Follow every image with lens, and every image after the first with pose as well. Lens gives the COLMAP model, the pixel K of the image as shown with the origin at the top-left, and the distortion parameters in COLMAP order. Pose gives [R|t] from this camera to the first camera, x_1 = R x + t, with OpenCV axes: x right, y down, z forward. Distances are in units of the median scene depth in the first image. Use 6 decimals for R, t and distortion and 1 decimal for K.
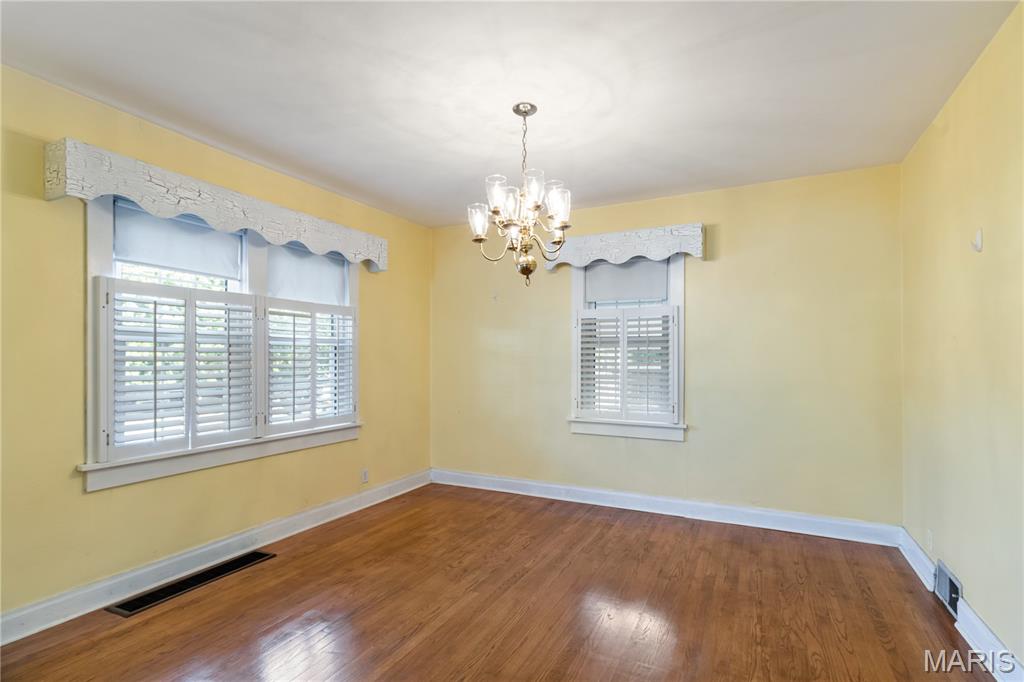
lens RADIAL K [[492.5, 0, 514.7], [0, 492.5, 362.2], [0, 0, 1]] dist [0.001167, 0.000347]
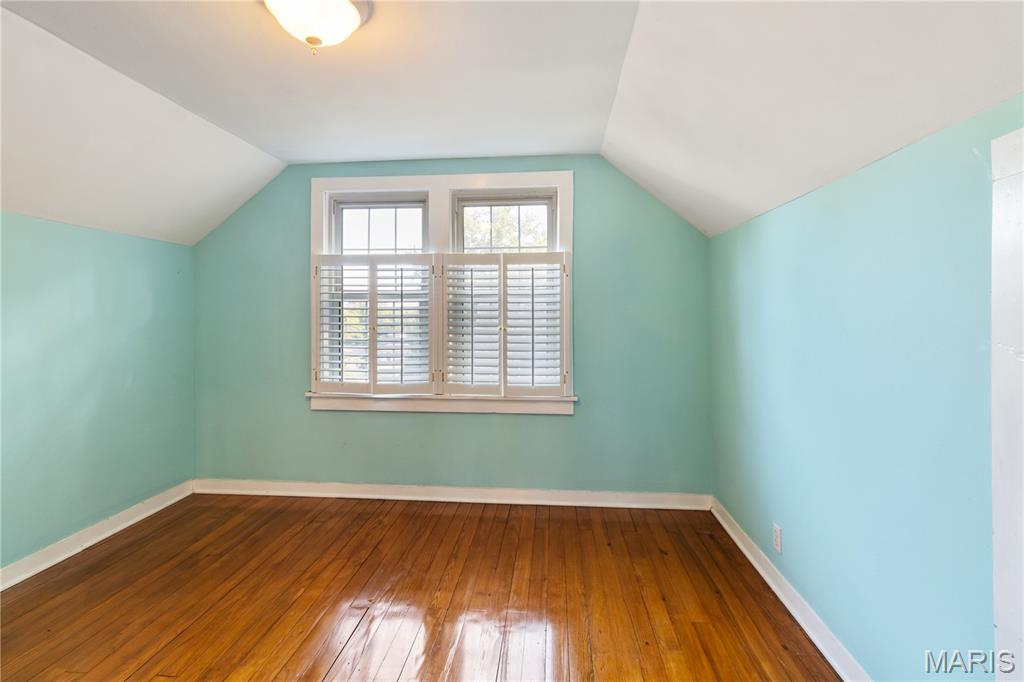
lens RADIAL K [[458.9, 0, 515.1], [0, 458.9, 312.2], [0, 0, 1]] dist [0.000693, 0.000049]
pose [[0.372460, -0.004994, -0.928035, 0.375841], [-0.012369, 0.999870, -0.010345, -0.006589], [0.927966, 0.015332, 0.372349, 0.730244]]
